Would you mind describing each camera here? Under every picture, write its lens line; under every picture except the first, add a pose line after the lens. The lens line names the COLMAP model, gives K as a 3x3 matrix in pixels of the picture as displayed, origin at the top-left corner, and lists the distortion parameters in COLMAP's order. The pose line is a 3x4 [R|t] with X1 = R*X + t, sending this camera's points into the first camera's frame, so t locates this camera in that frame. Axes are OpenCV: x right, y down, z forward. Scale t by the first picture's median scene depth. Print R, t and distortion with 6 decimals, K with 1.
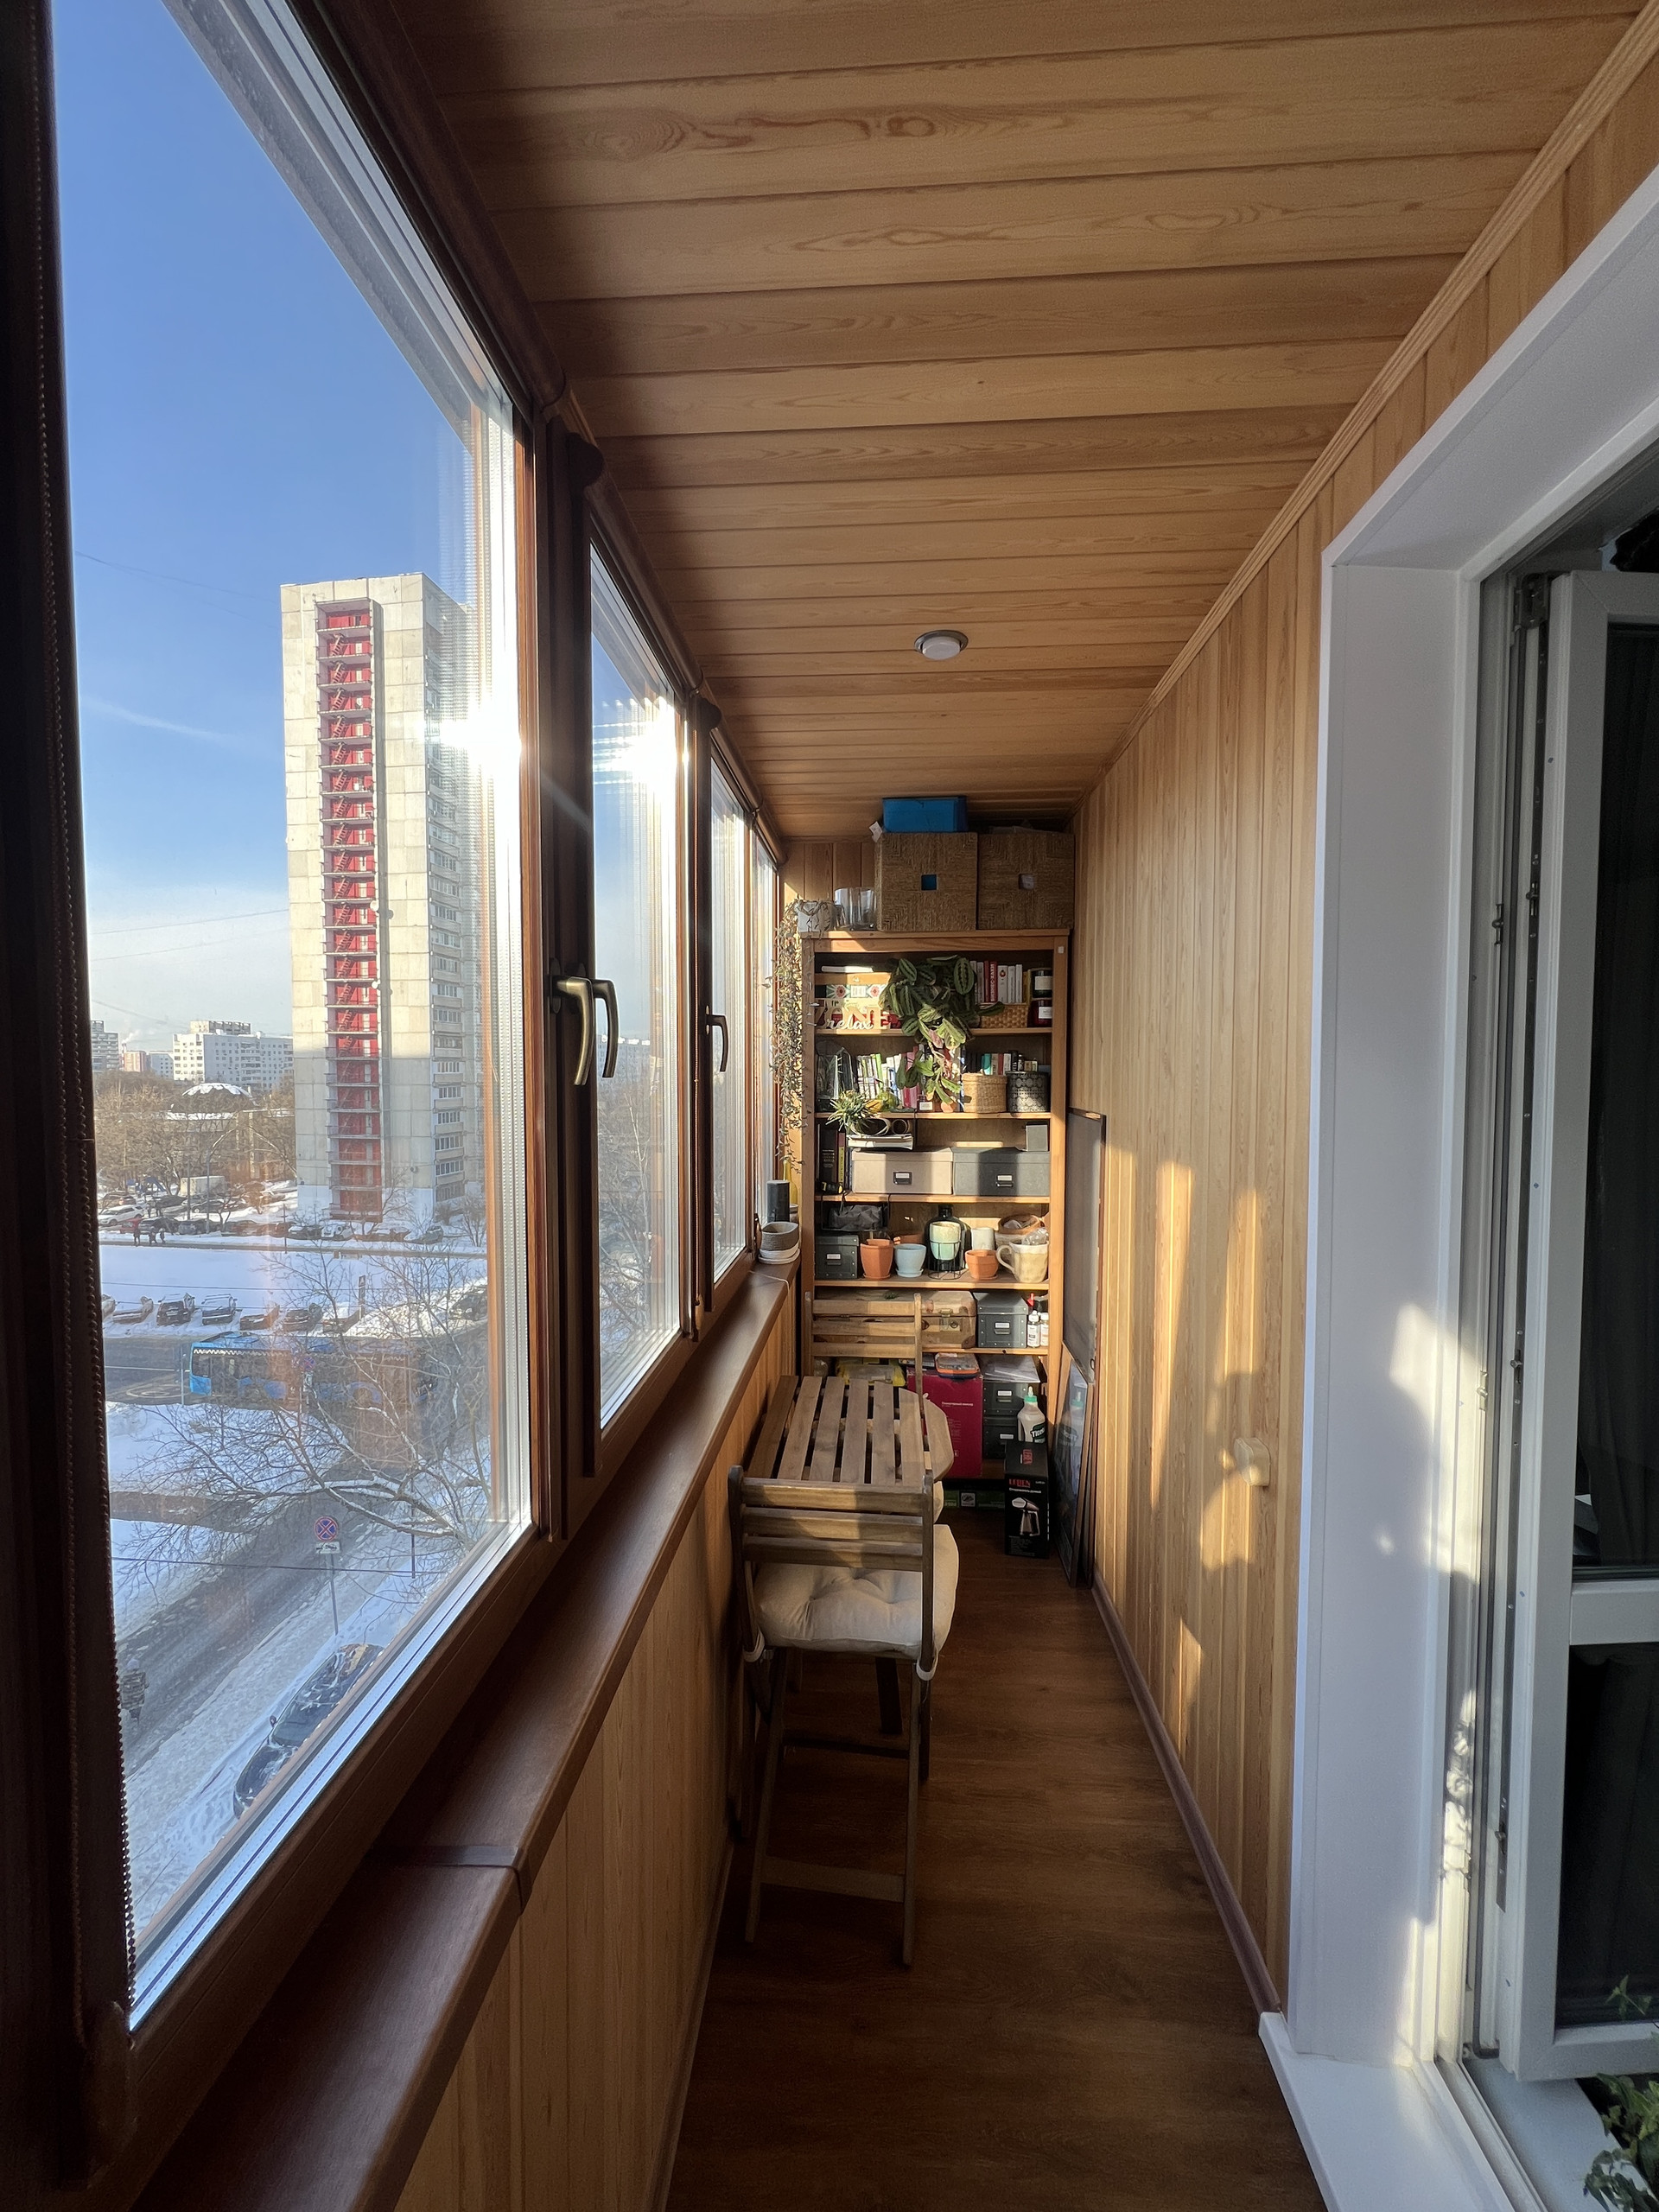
lens RADIAL K [[887.3, 0, 818.7], [0, 887.3, 1107.4], [0, 0, 1]] dist [-0.001272, 0.000399]
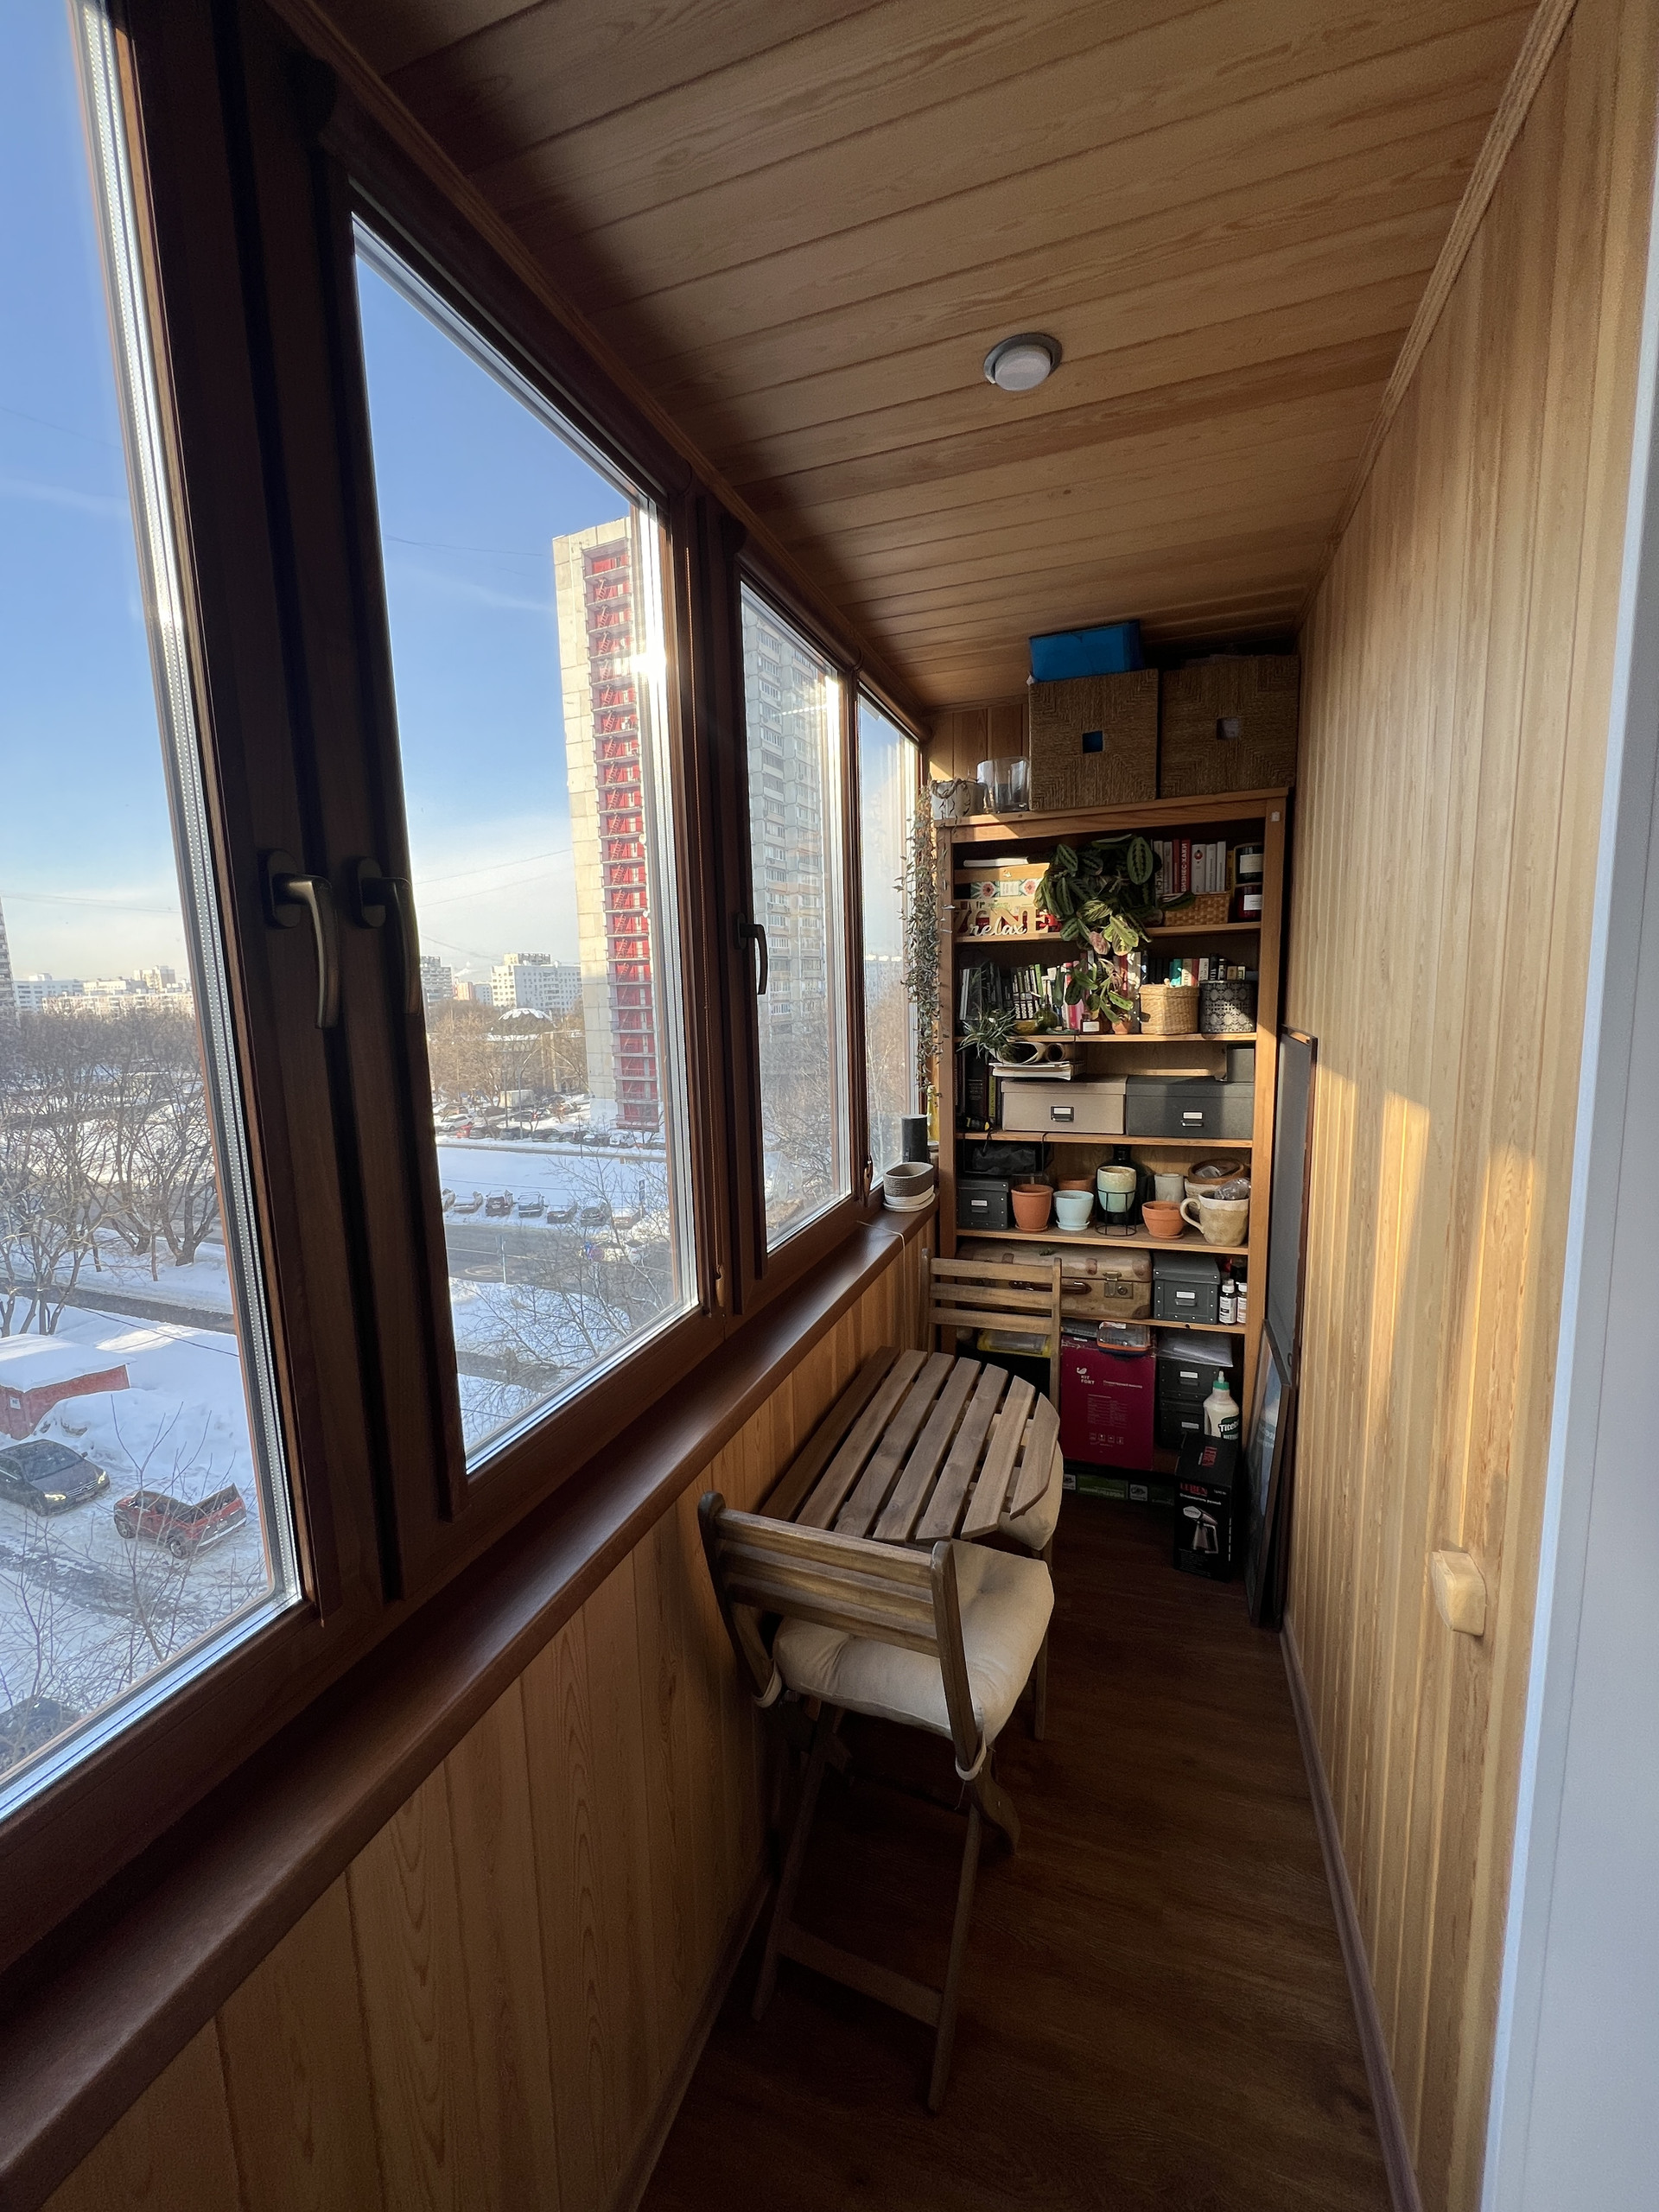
lens RADIAL K [[887.3, 0, 818.8], [0, 887.3, 1106.8], [0, 0, 1]] dist [-0.001272, 0.000399]
pose [[0.961298, 0.009269, -0.275356, 0.108050], [0.016730, 0.995626, 0.091923, -0.007445], [0.275004, -0.092973, 0.956937, 0.145048]]
